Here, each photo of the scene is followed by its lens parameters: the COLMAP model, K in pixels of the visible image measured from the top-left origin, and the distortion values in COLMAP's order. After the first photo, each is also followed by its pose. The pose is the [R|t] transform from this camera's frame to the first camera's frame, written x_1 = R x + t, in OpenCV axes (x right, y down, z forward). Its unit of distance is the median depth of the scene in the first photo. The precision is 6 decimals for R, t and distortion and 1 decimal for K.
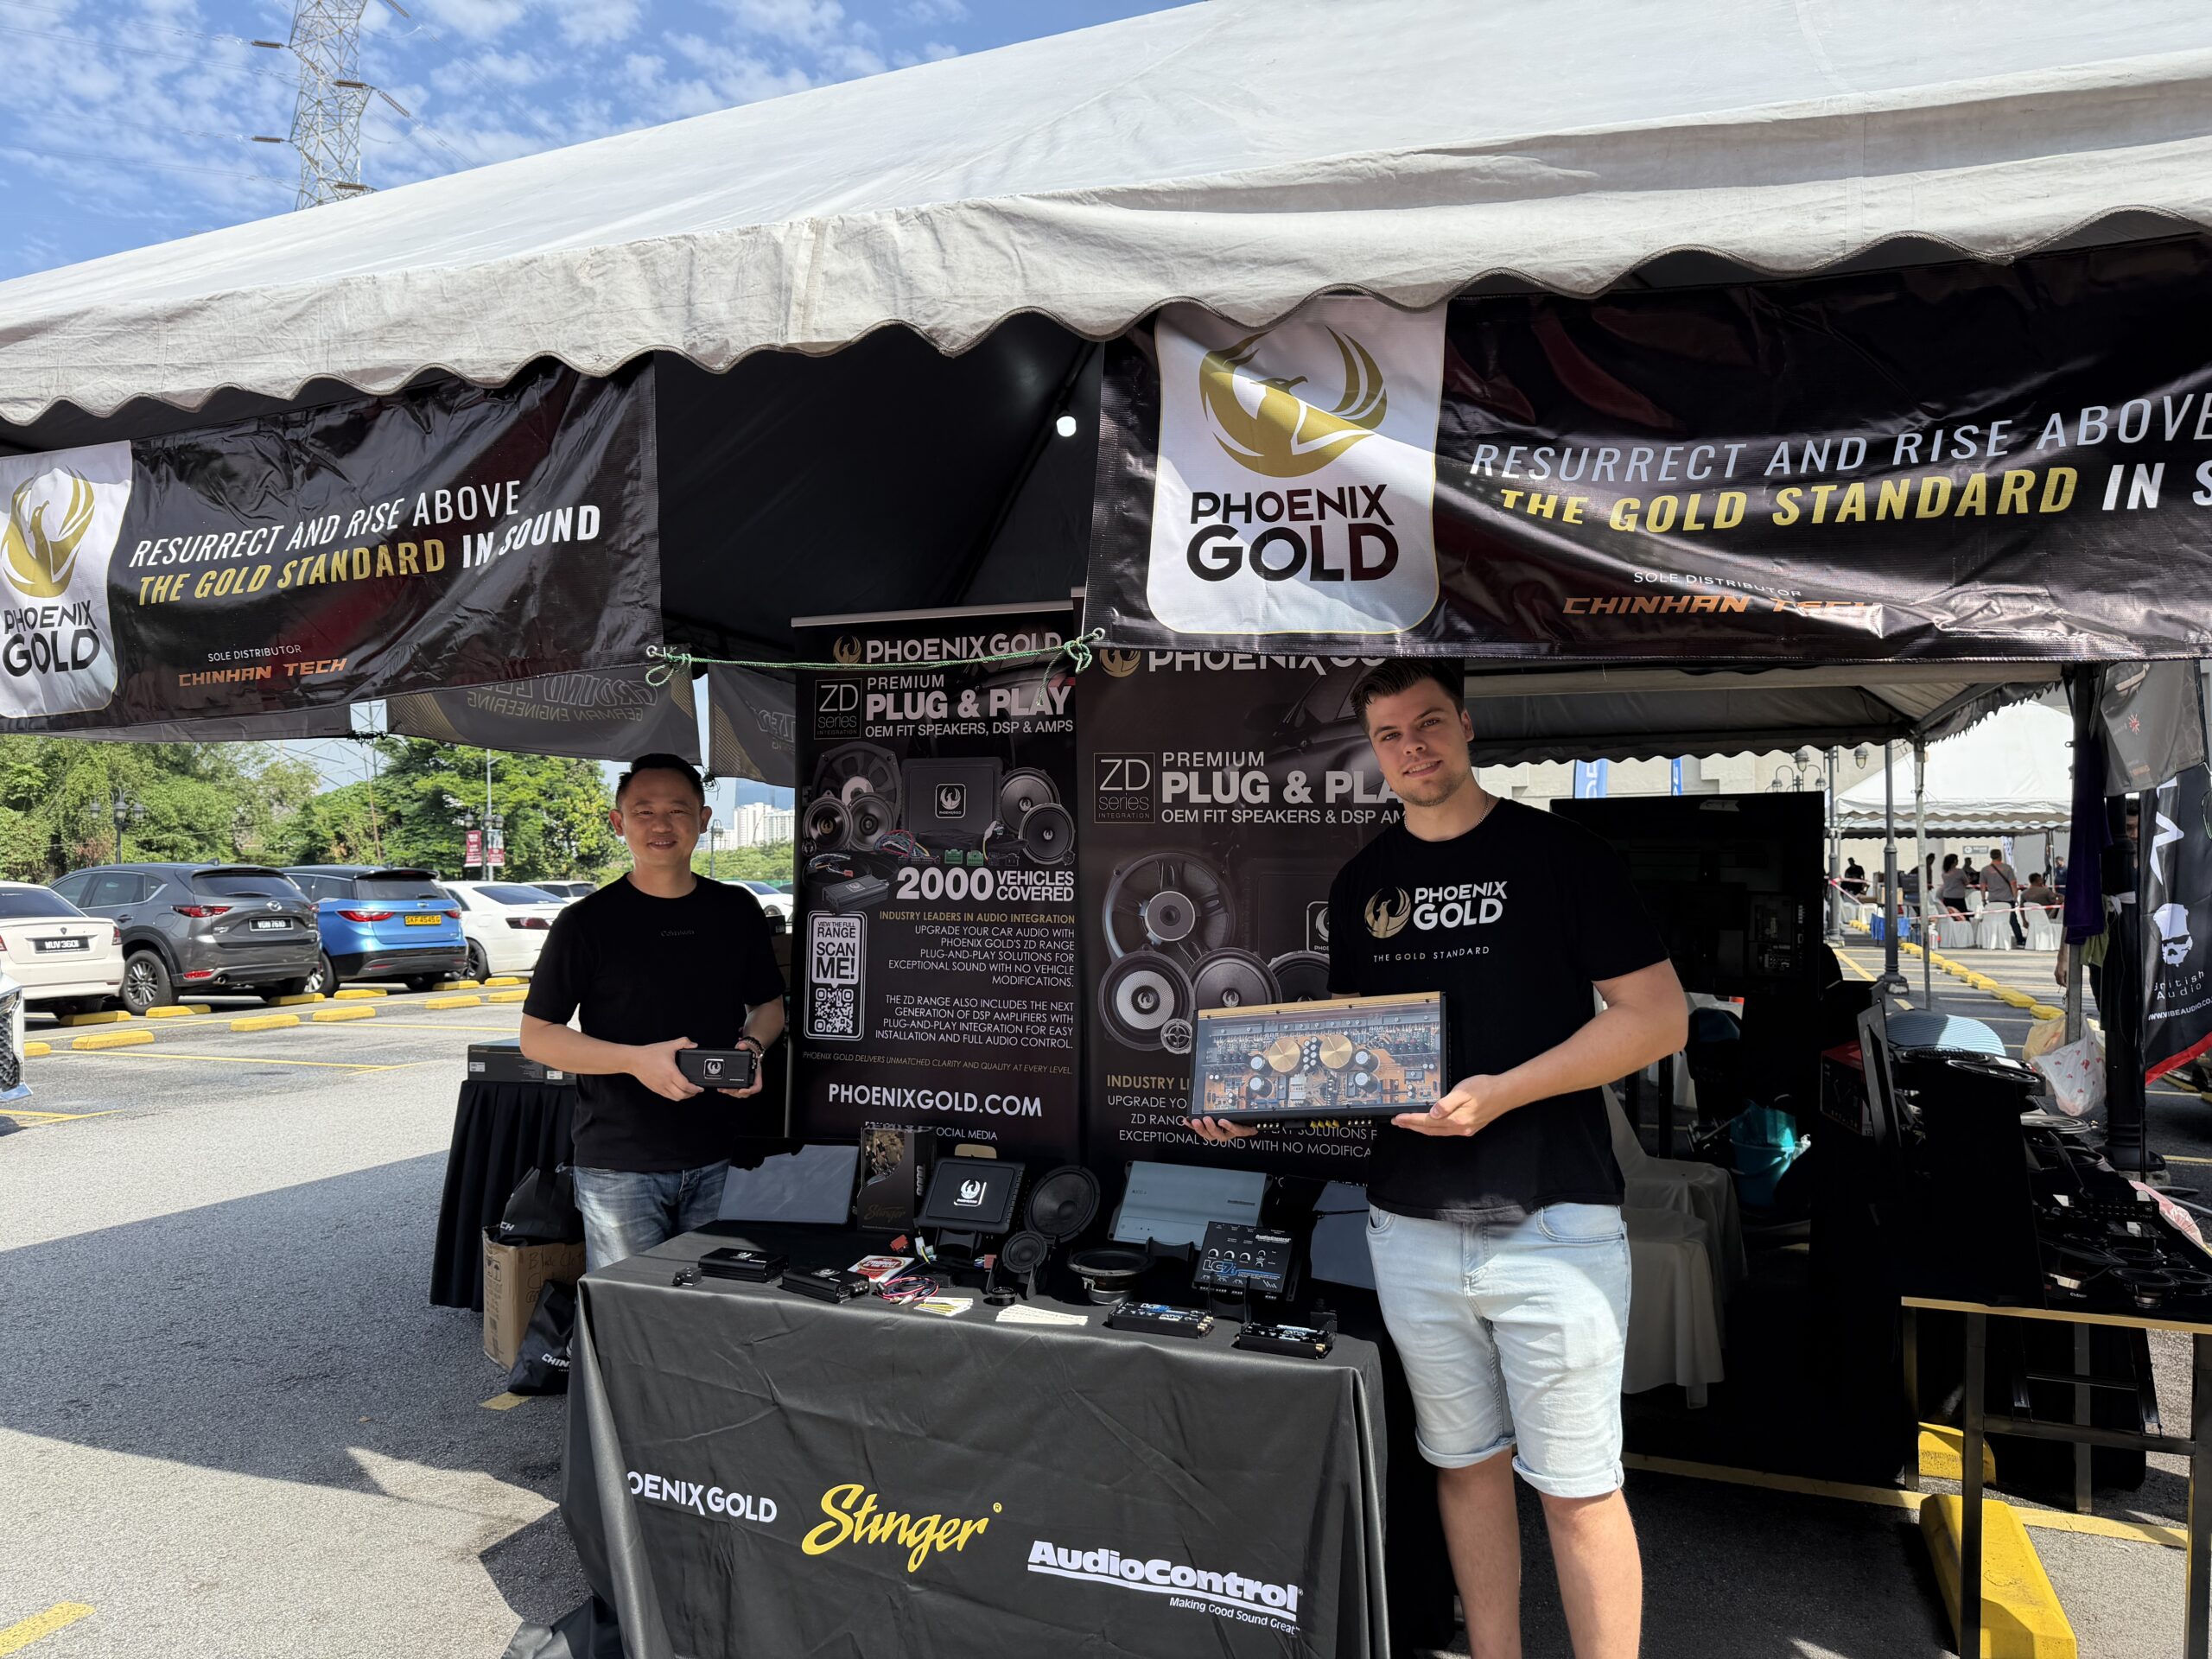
lens RADIAL K [[1525.1, 0, 1101.7], [0, 1525.1, 874.5], [0, 0, 1]] dist [0.090822, -0.084765]
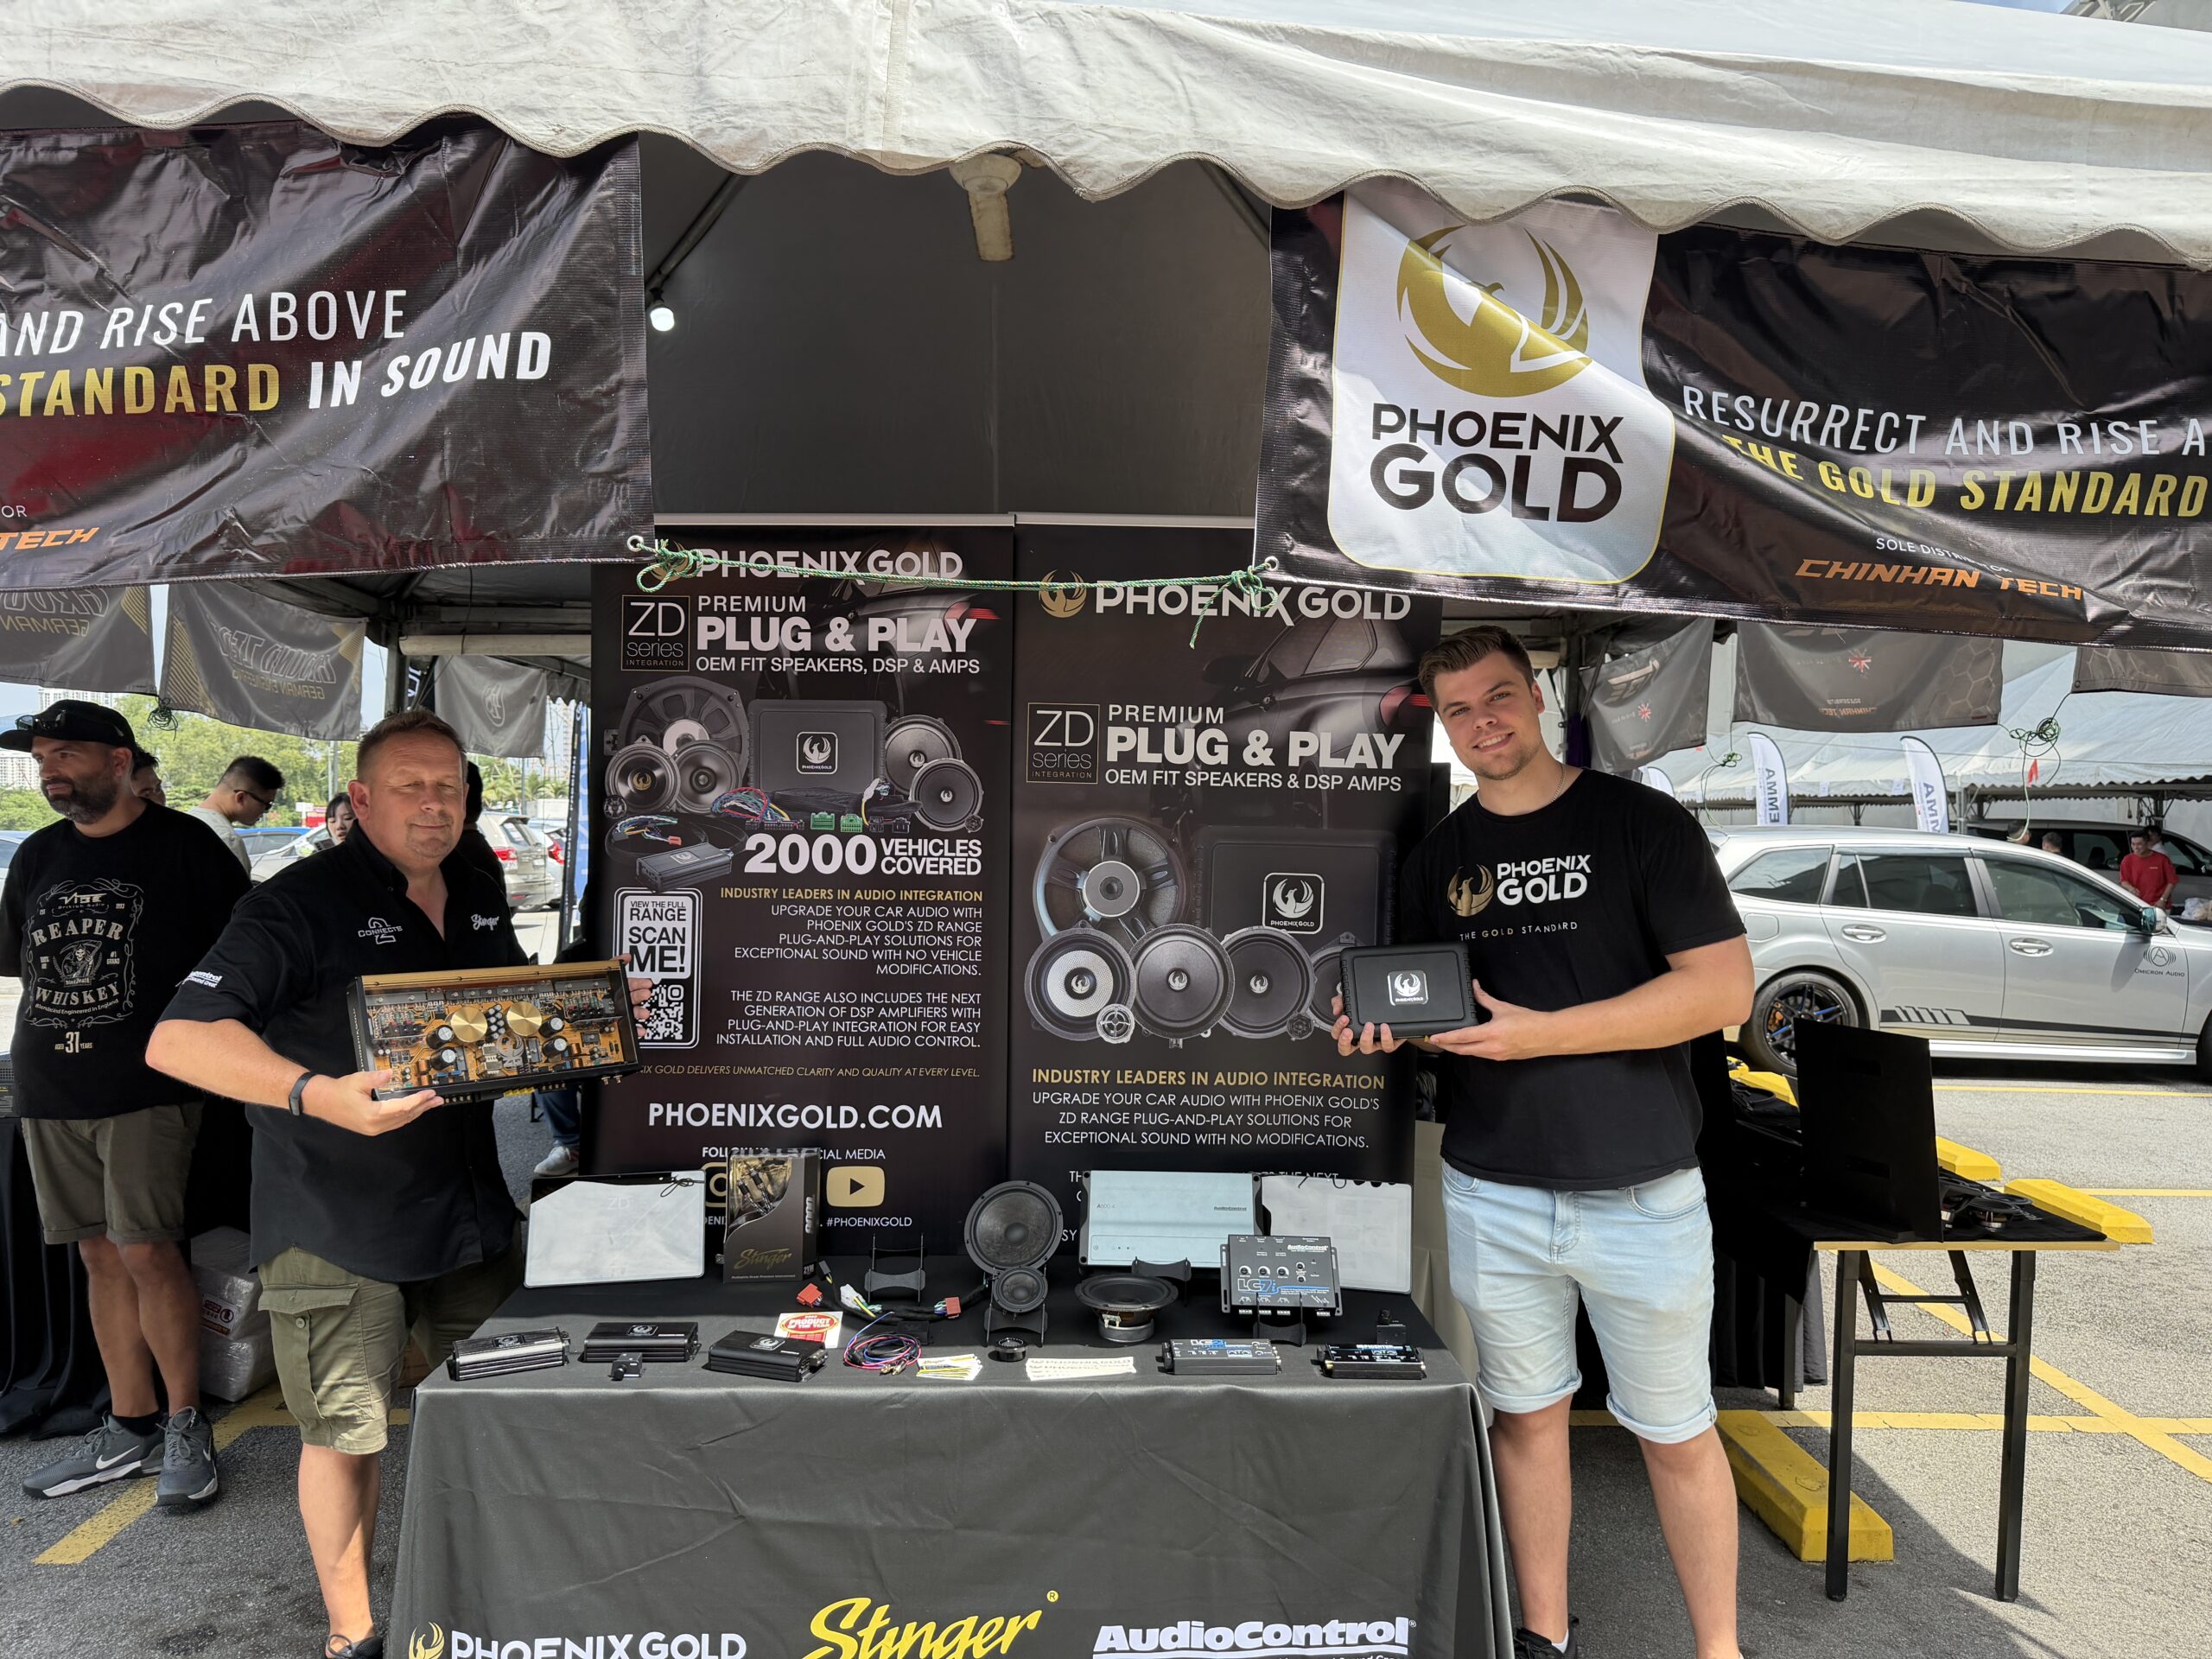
lens RADIAL K [[1563.6, 0, 1117.8], [0, 1563.6, 890.1], [0, 0, 1]] dist [0.023106, -0.003873]
pose [[0.921259, -0.010014, 0.388821, -0.304736], [-0.004612, 0.999317, 0.036666, -0.006725], [-0.388923, -0.035572, 0.920583, 0.175134]]
